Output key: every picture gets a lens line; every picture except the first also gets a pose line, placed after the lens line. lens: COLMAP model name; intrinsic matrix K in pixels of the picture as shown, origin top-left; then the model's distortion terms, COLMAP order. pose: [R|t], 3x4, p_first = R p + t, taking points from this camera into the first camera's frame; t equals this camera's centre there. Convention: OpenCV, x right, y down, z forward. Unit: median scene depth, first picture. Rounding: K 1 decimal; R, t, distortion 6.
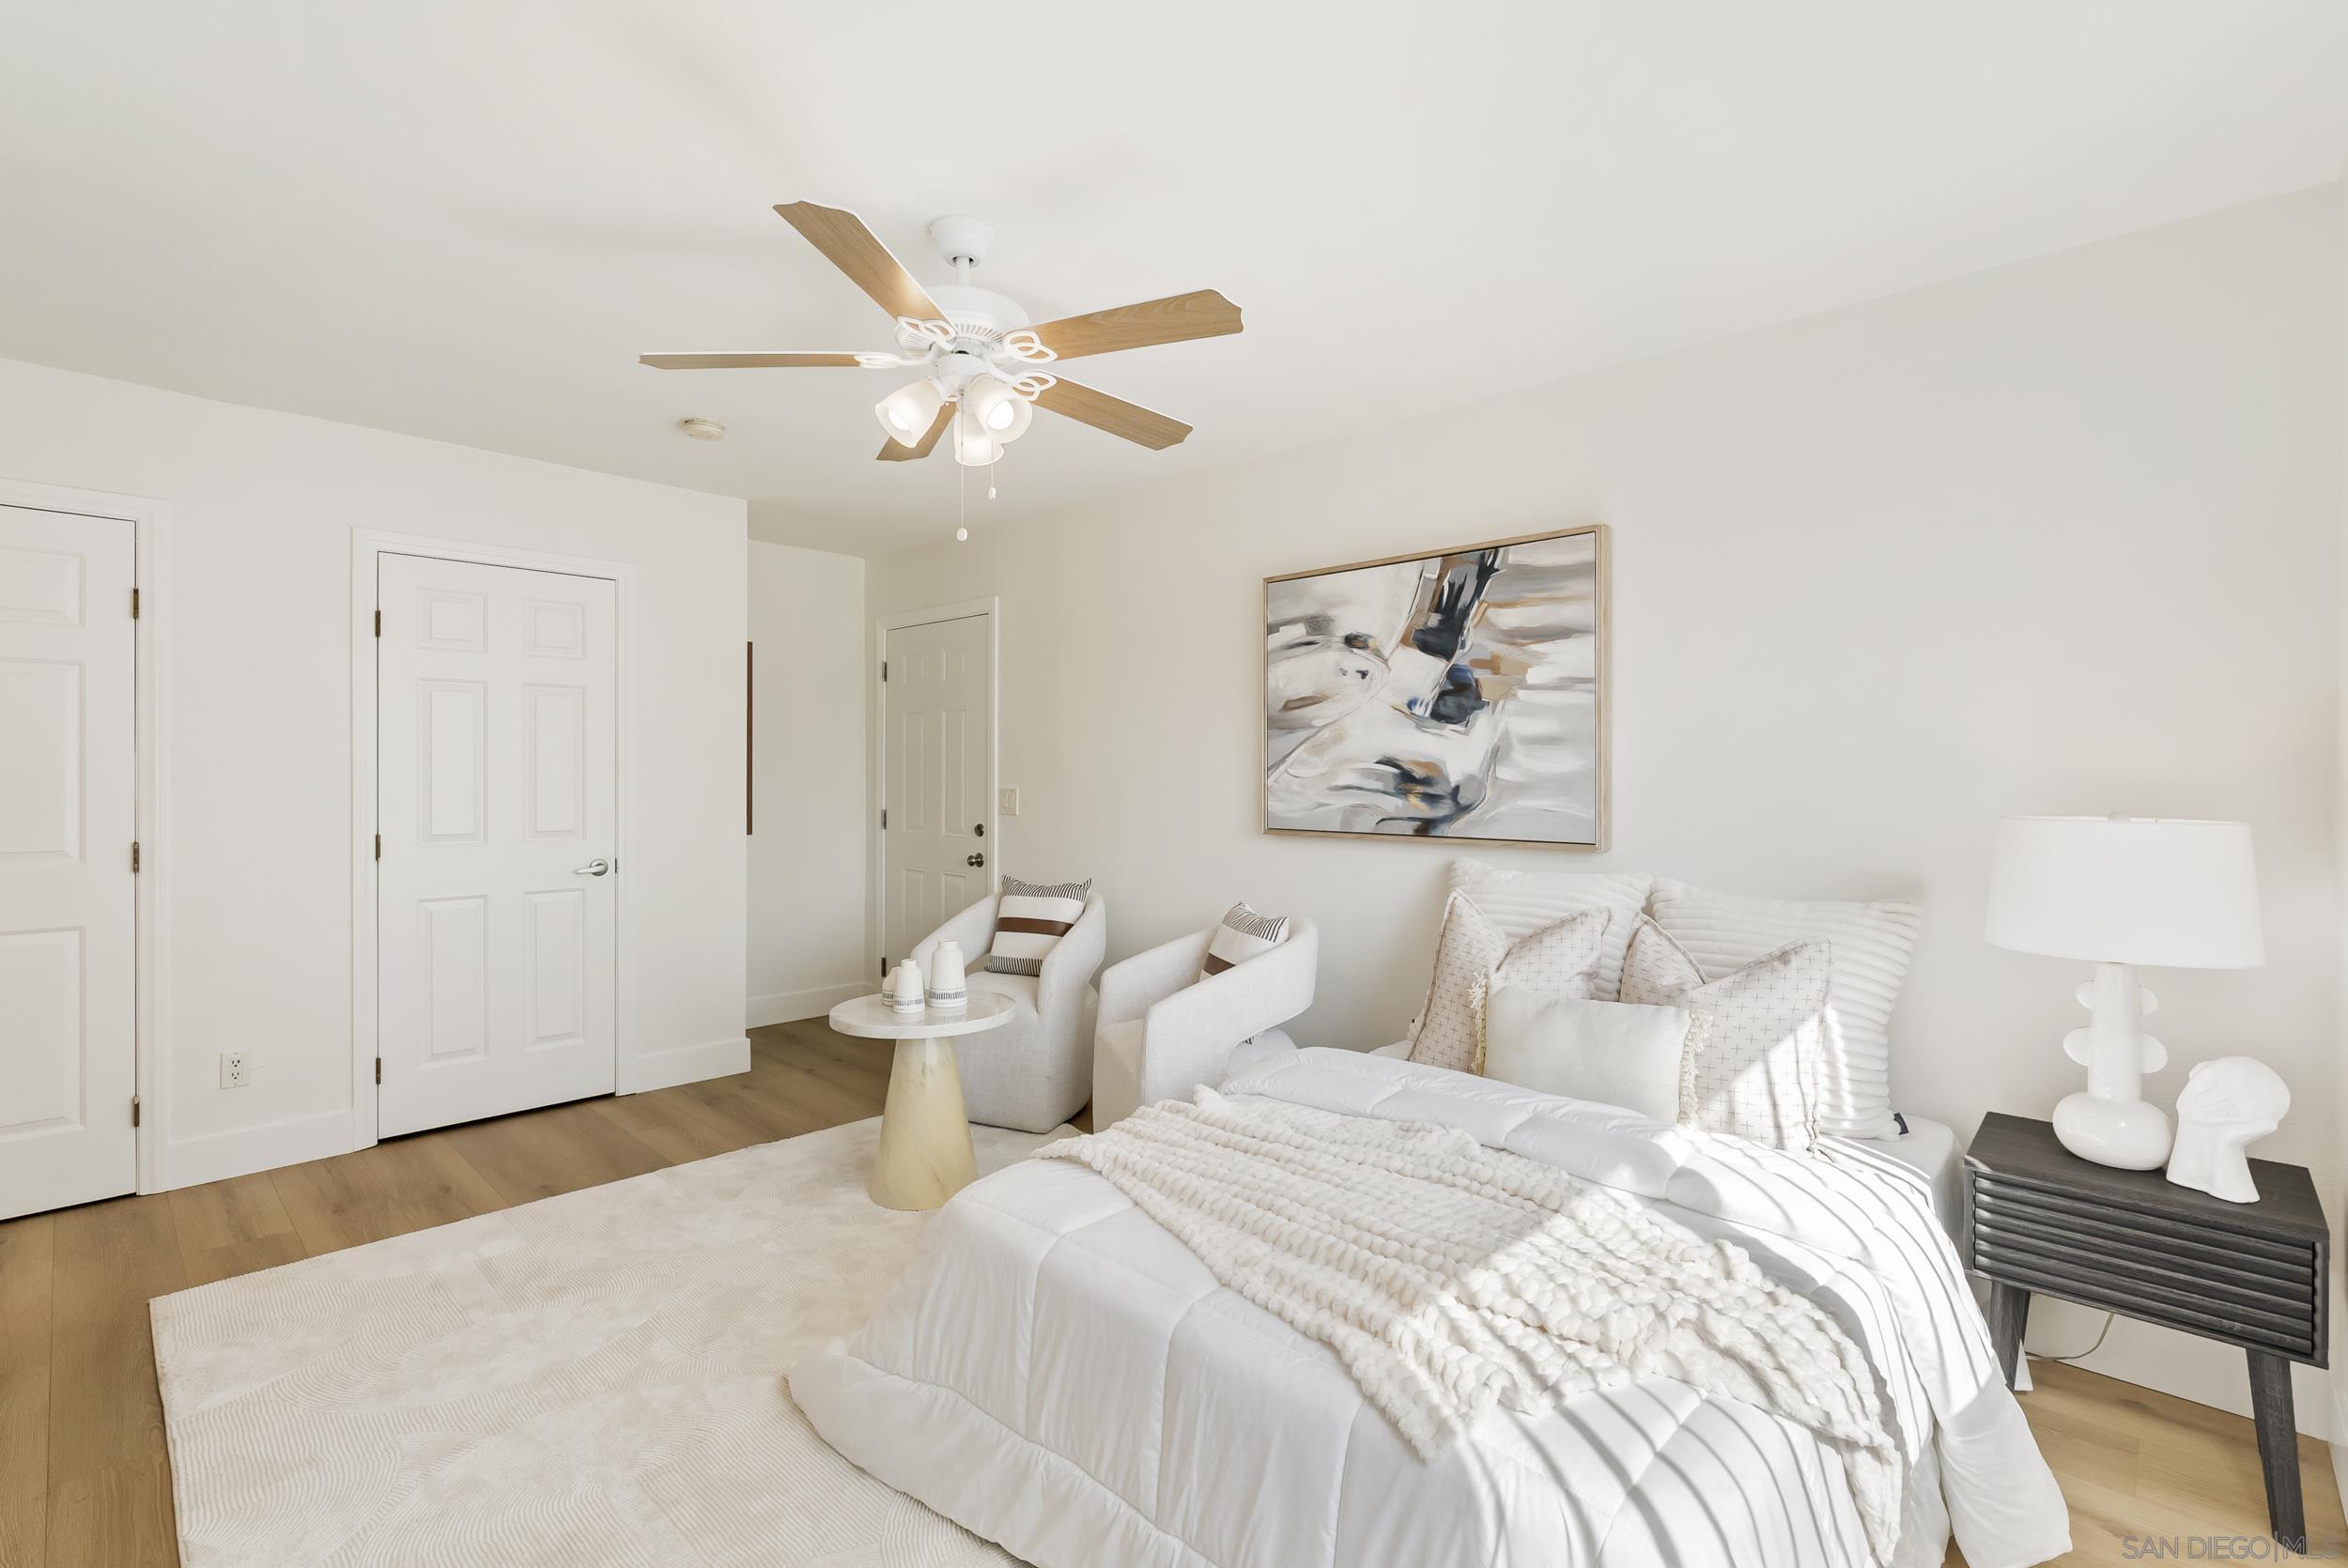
lens RADIAL K [[1070.9, 0, 1172.5], [0, 1070.9, 782.1], [0, 0, 1]] dist [-0.000448, 0.000512]
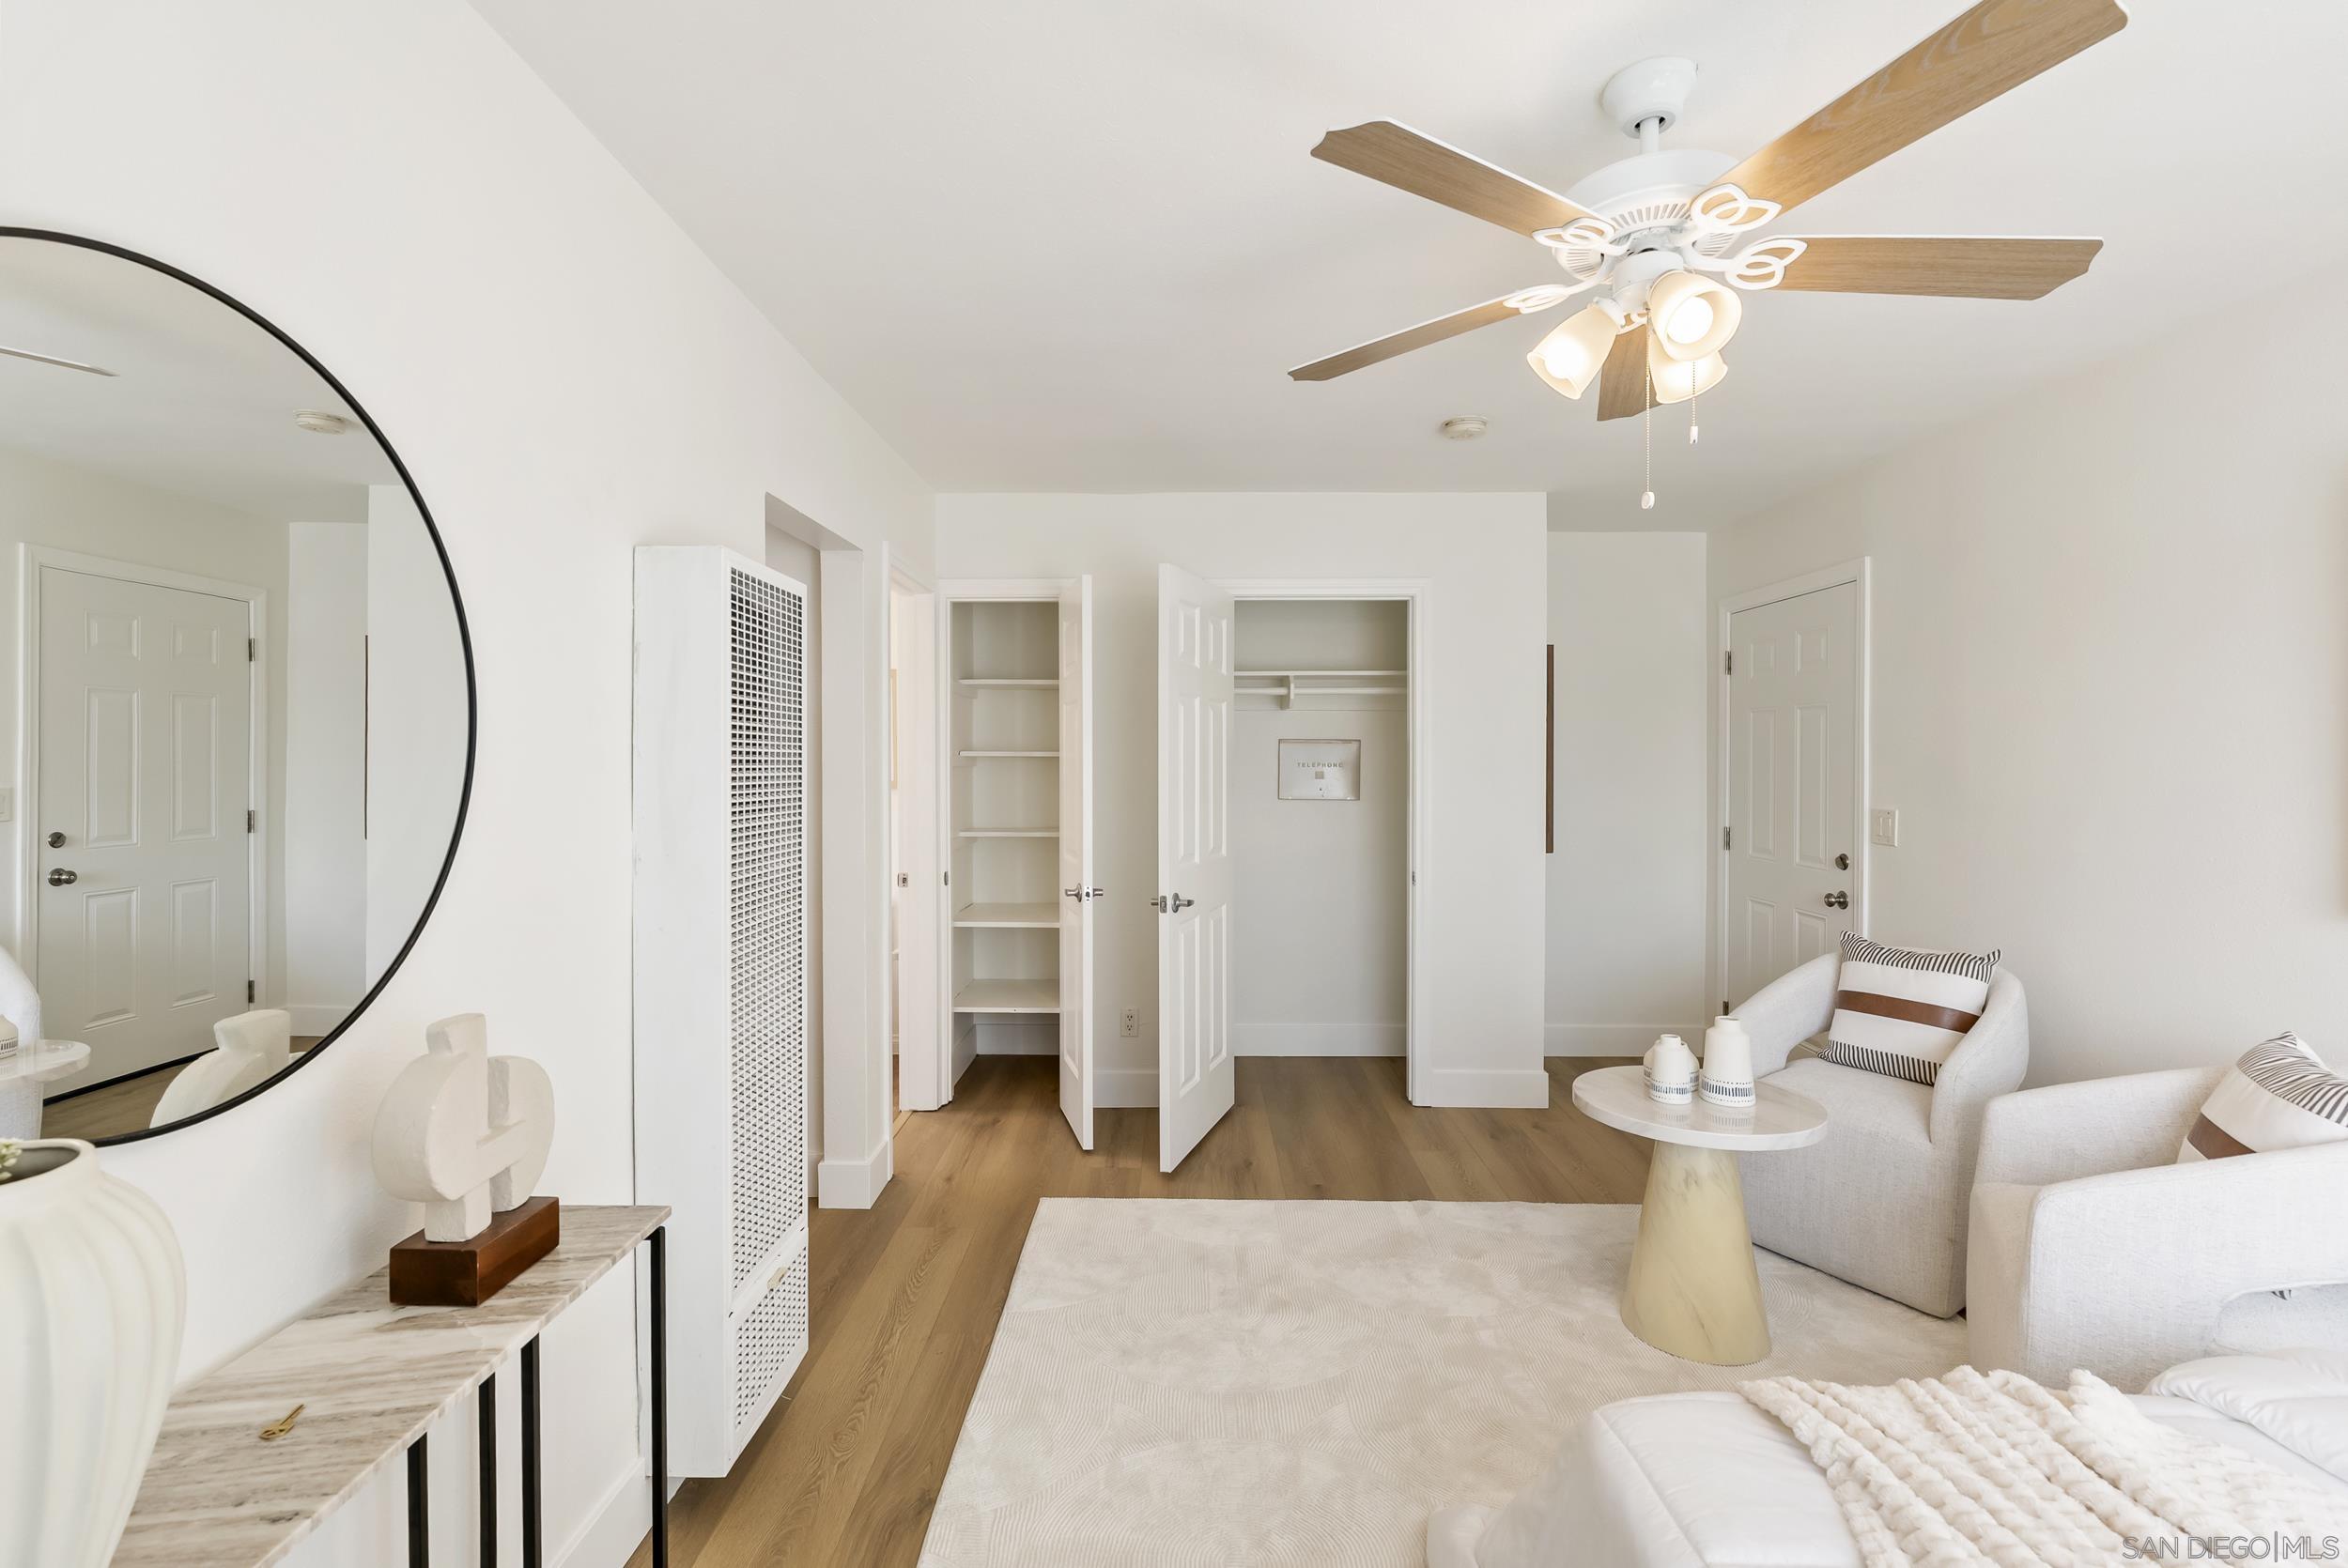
lens RADIAL K [[1070.9, 0, 1174.5], [0, 1070.9, 775.5], [0, 0, 1]] dist [-0.000448, 0.000512]
pose [[0.681596, 0.007954, -0.731685, 0.084230], [-0.003367, 0.999964, 0.007735, -0.033305], [0.731721, -0.002809, 0.681599, 0.183759]]
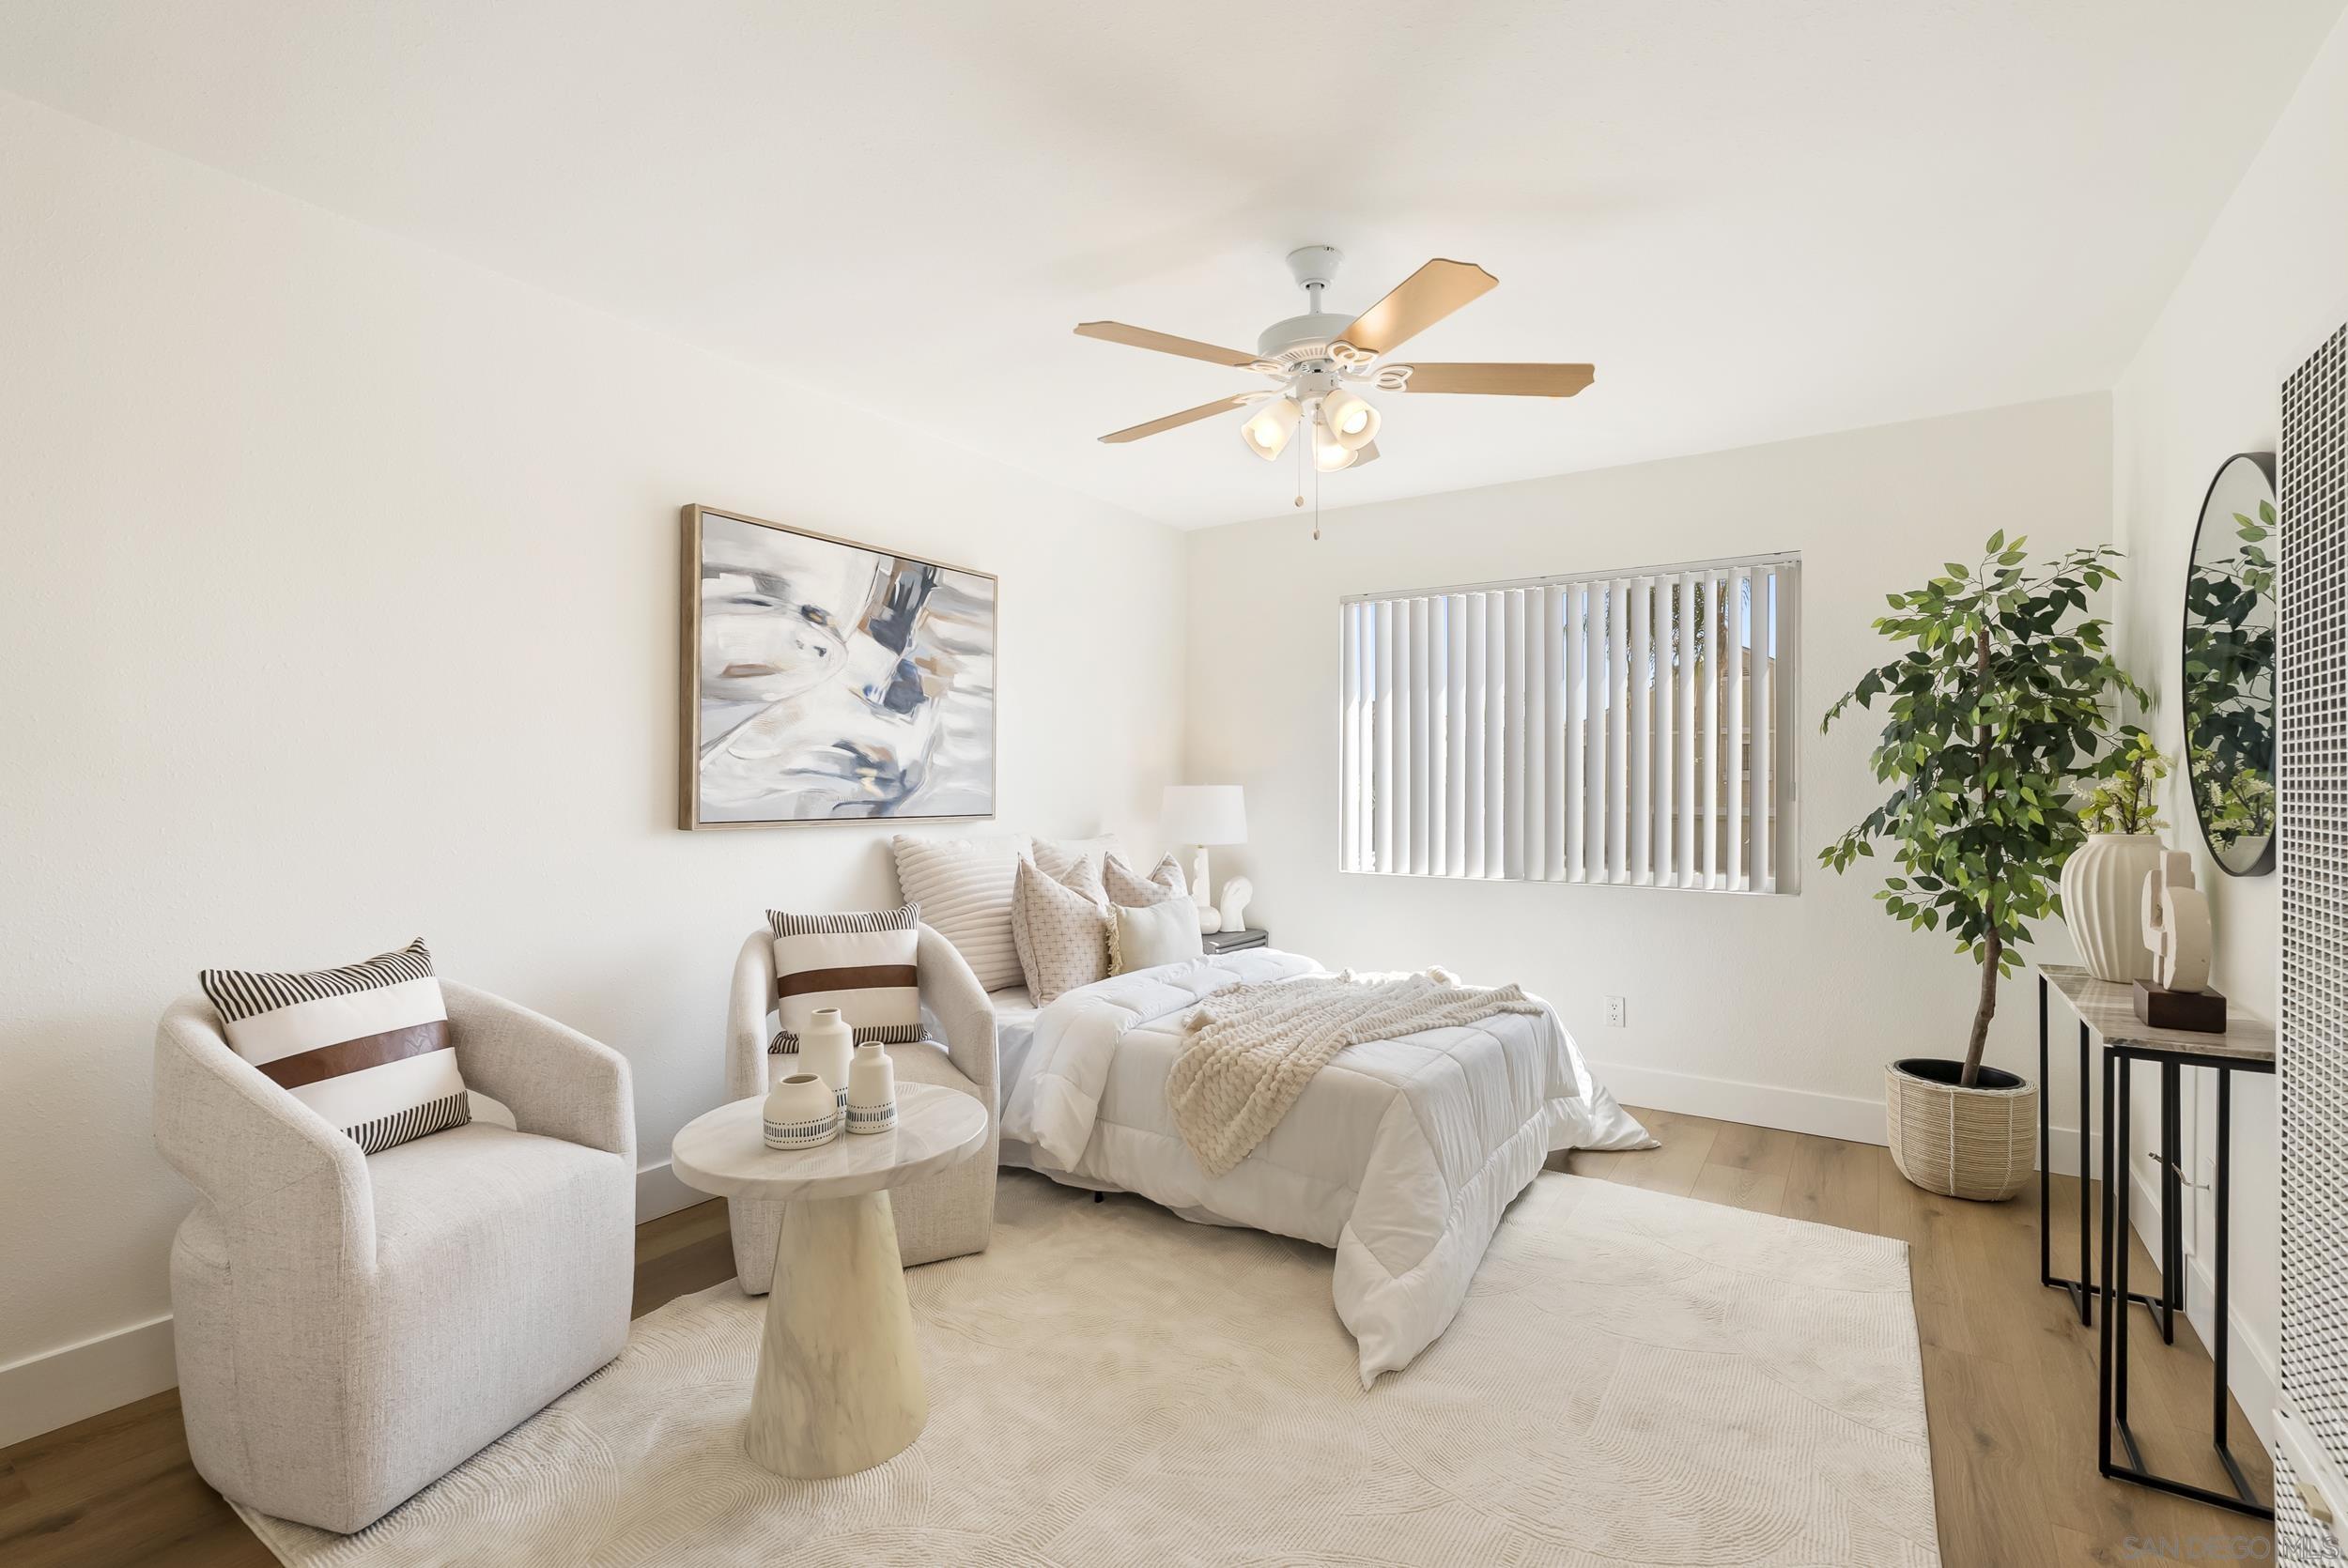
lens RADIAL K [[1070.9, 0, 1174.1], [0, 1070.9, 781.5], [0, 0, 1]] dist [-0.000448, 0.000512]
pose [[-0.169758, -0.000255, 0.985486, -0.855924], [0.001701, 0.999998, 0.000551, 0.014856], [-0.985484, 0.001770, -0.169758, 0.905935]]
